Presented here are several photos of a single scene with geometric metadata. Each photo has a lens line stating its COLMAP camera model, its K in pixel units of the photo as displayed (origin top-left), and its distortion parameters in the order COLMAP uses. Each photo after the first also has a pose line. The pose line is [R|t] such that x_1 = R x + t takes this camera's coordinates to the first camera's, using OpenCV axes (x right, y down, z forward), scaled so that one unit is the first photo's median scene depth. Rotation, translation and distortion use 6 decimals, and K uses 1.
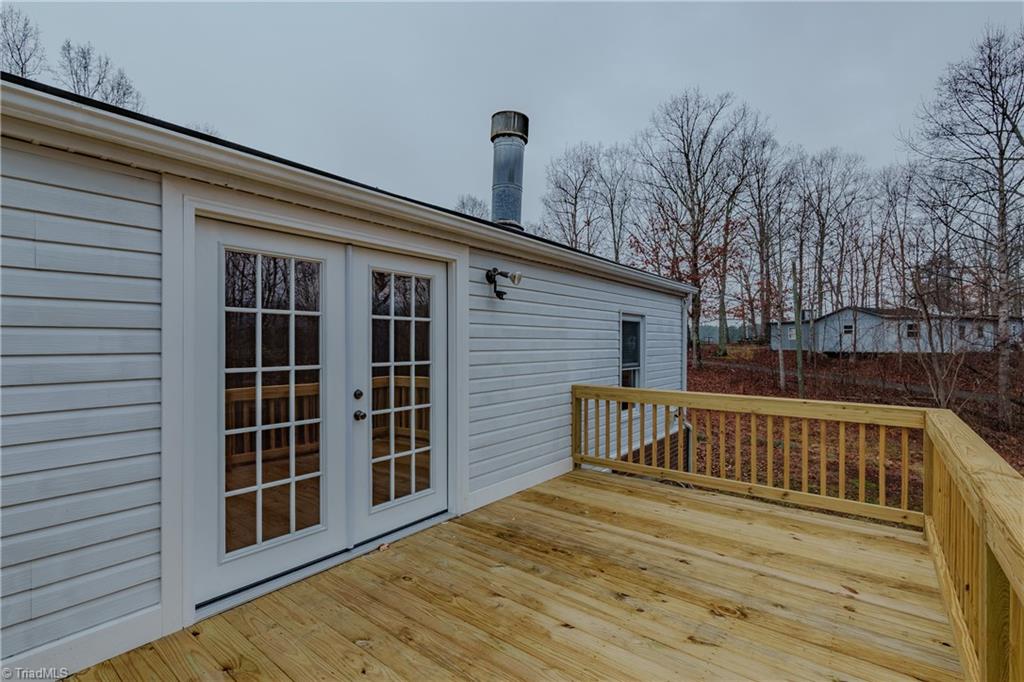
lens RADIAL K [[469.8, 0, 512.2], [0, 469.8, 344.4], [0, 0, 1]] dist [-0.009634, -0.000240]
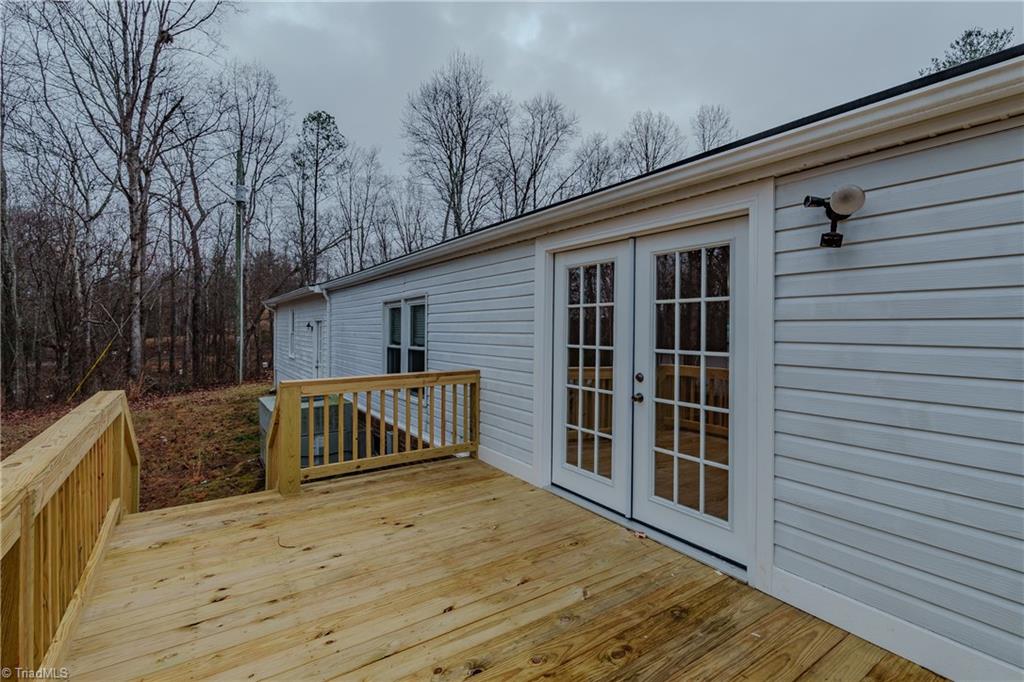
lens RADIAL K [[469.8, 0, 512.5], [0, 469.8, 323.6], [0, 0, 1]] dist [-0.009634, -0.000240]
pose [[-0.305783, -0.018571, -0.951920, 0.735638], [-0.017025, 0.999757, -0.014035, 0.005417], [0.951949, 0.011915, -0.306025, 1.014261]]
